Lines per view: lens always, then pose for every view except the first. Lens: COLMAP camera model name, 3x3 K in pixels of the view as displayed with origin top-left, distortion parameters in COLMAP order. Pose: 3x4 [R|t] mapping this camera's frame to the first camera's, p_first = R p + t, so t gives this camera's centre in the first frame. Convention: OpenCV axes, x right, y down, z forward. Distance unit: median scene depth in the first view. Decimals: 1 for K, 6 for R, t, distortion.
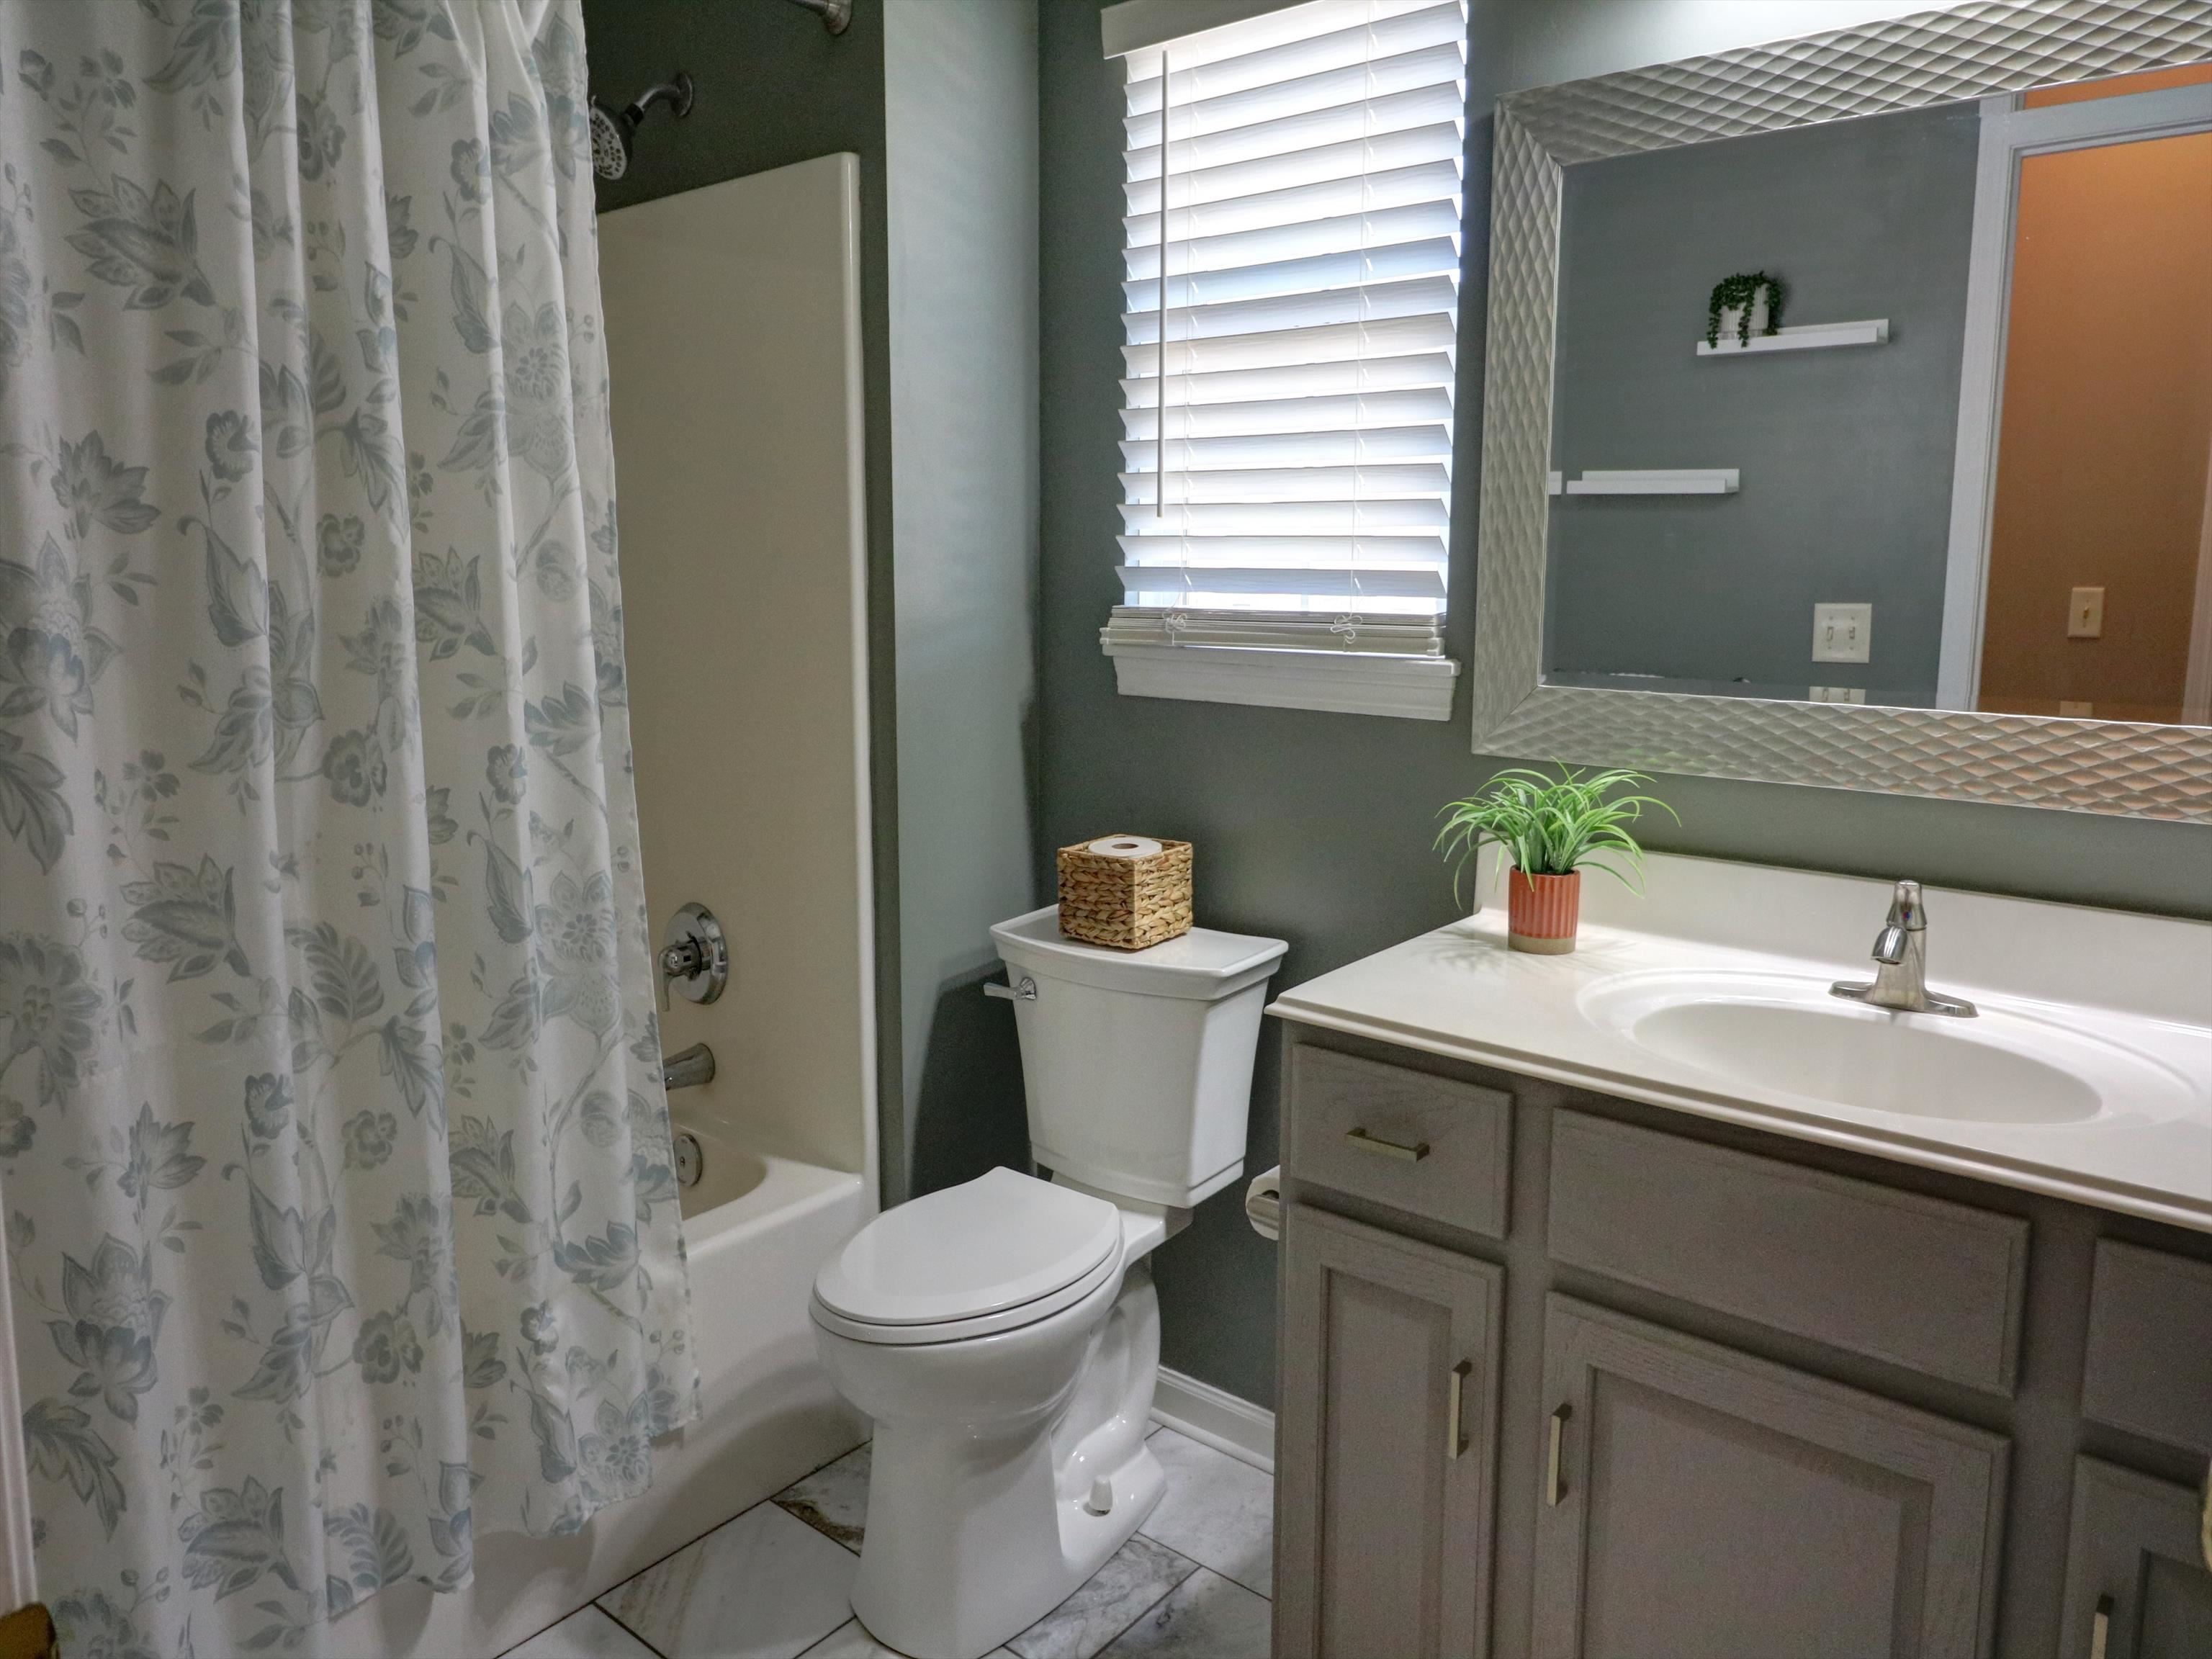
lens RADIAL K [[1639.6, 0, 1069.9], [0, 1639.6, 755.2], [0, 0, 1]] dist [0.005506, 0.005356]
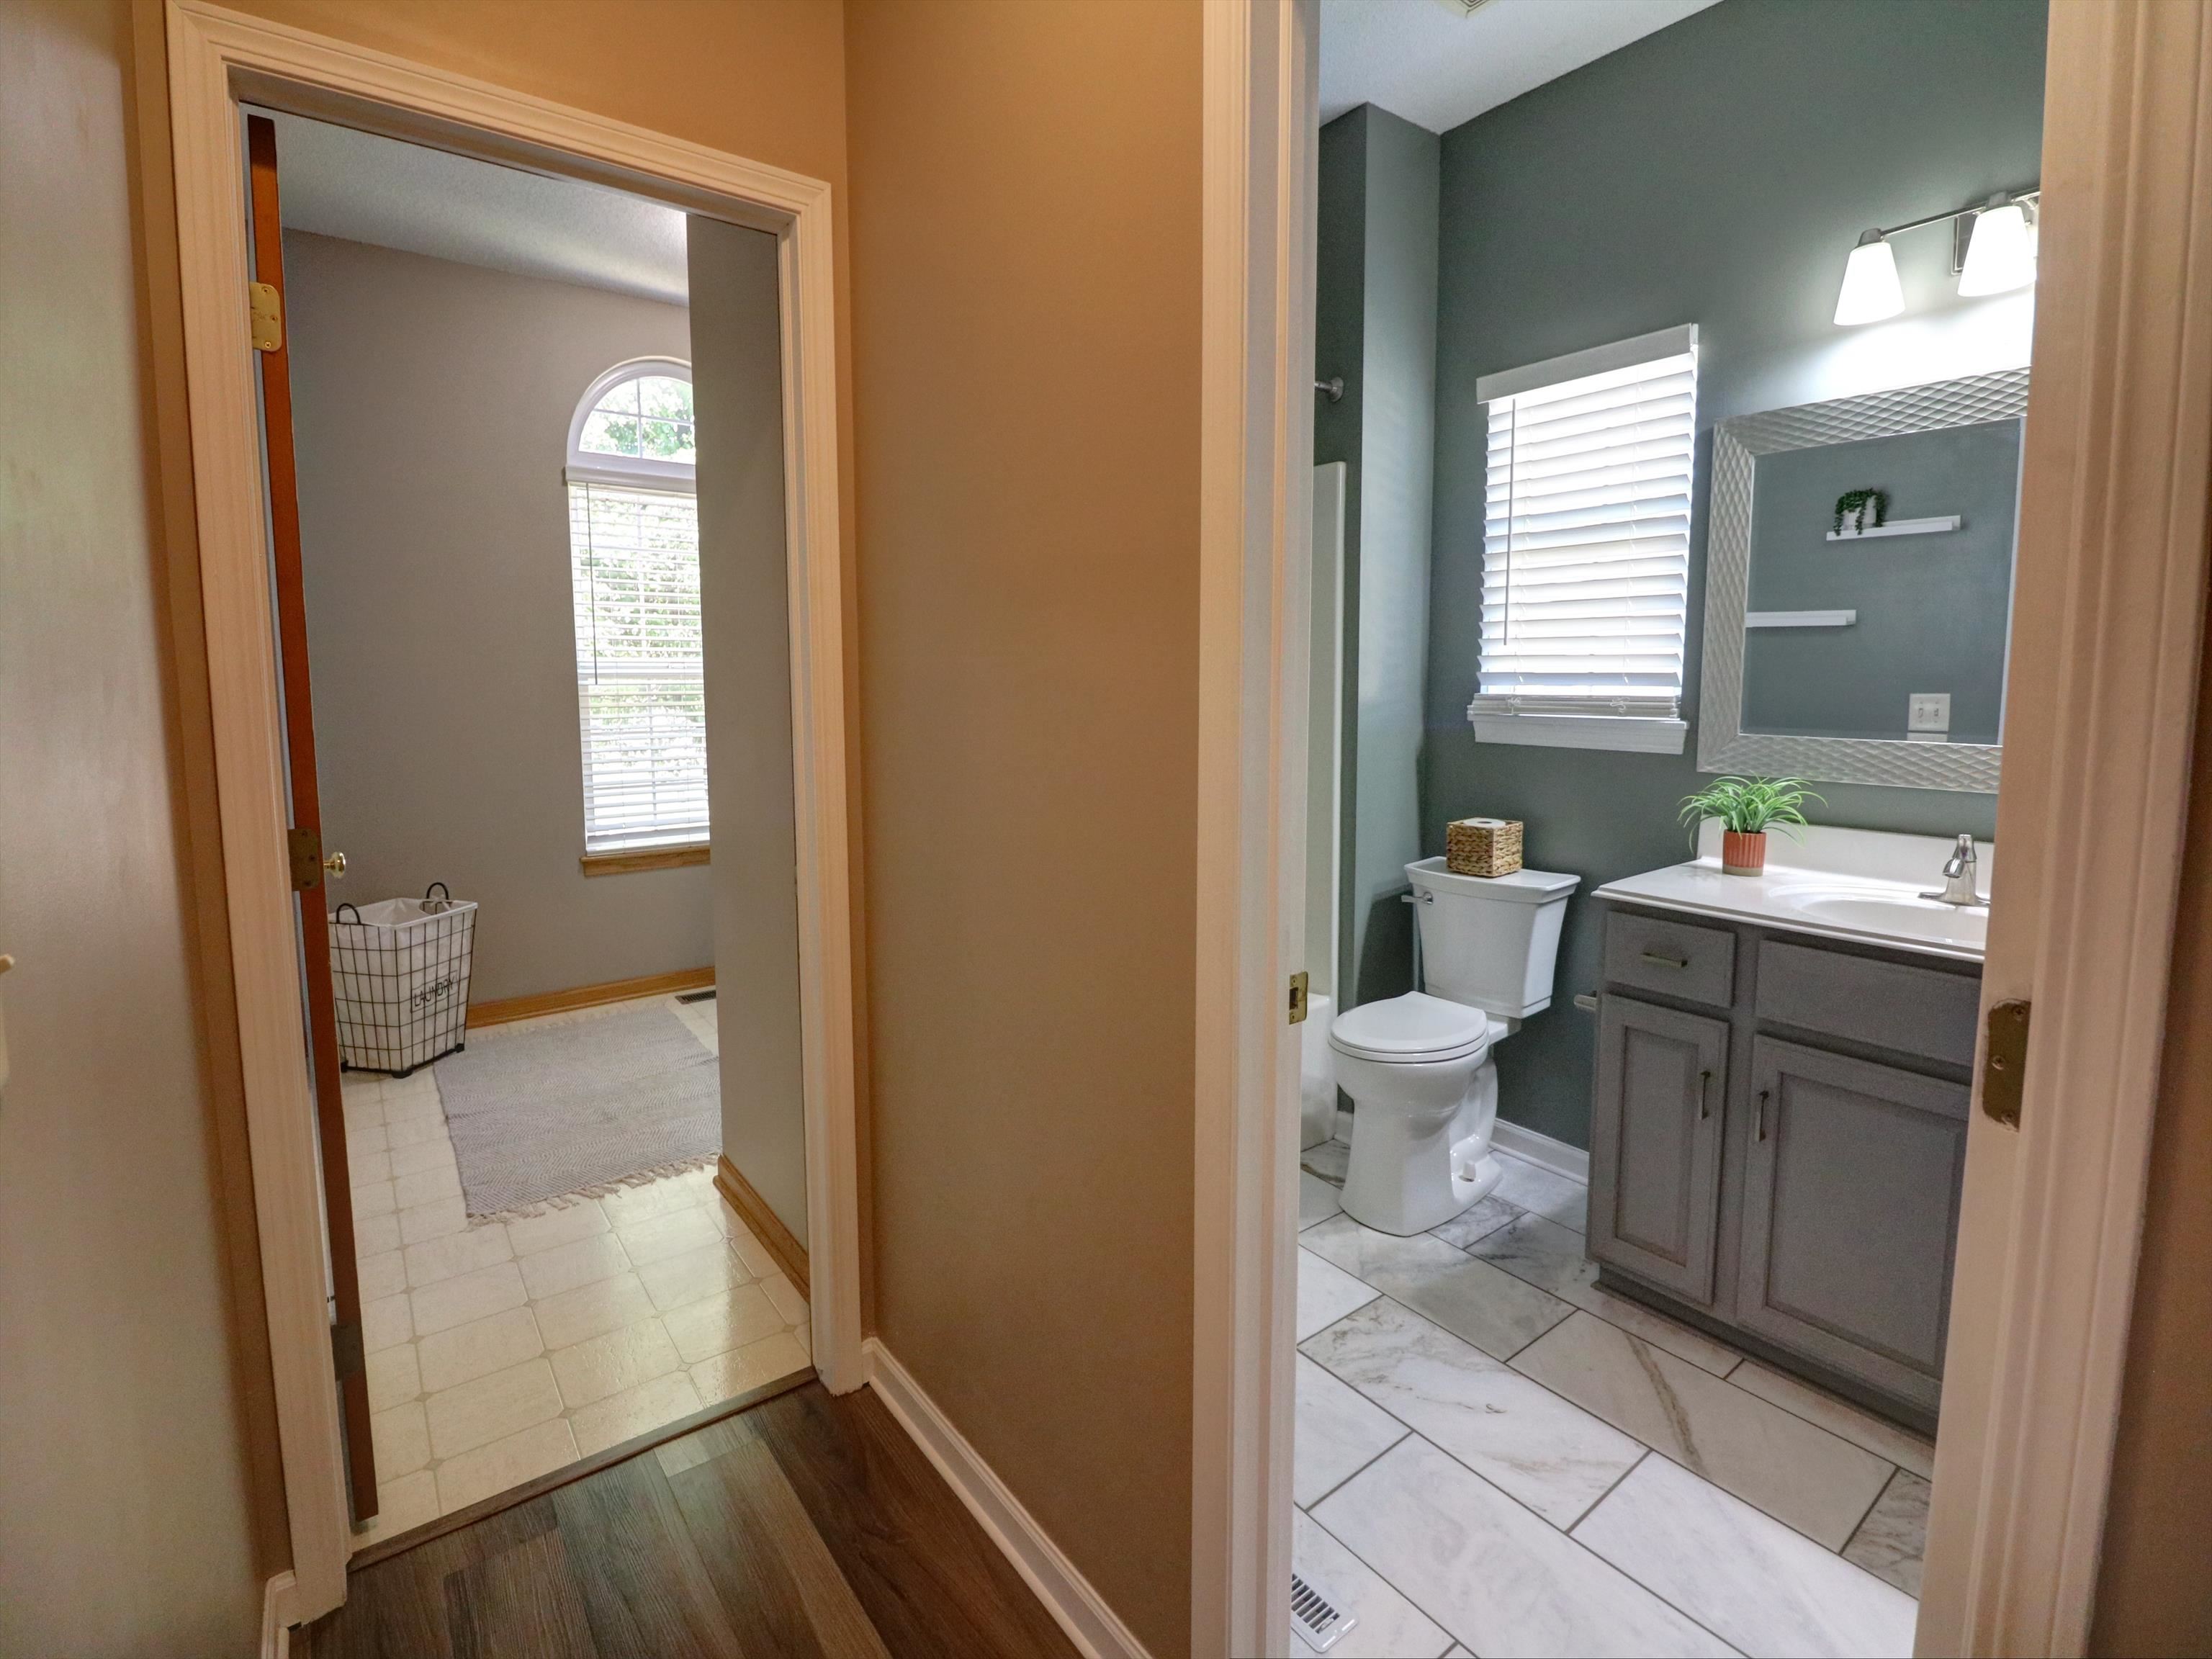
lens RADIAL K [[1035.3, 0, 1111.6], [0, 1035.3, 766.9], [0, 0, 1]] dist [-0.001057, -0.013621]
pose [[0.972527, 0.012788, -0.232440, -0.121290], [-0.019378, 0.999472, -0.026088, 0.036213], [0.231984, 0.029875, 0.972261, -0.270730]]
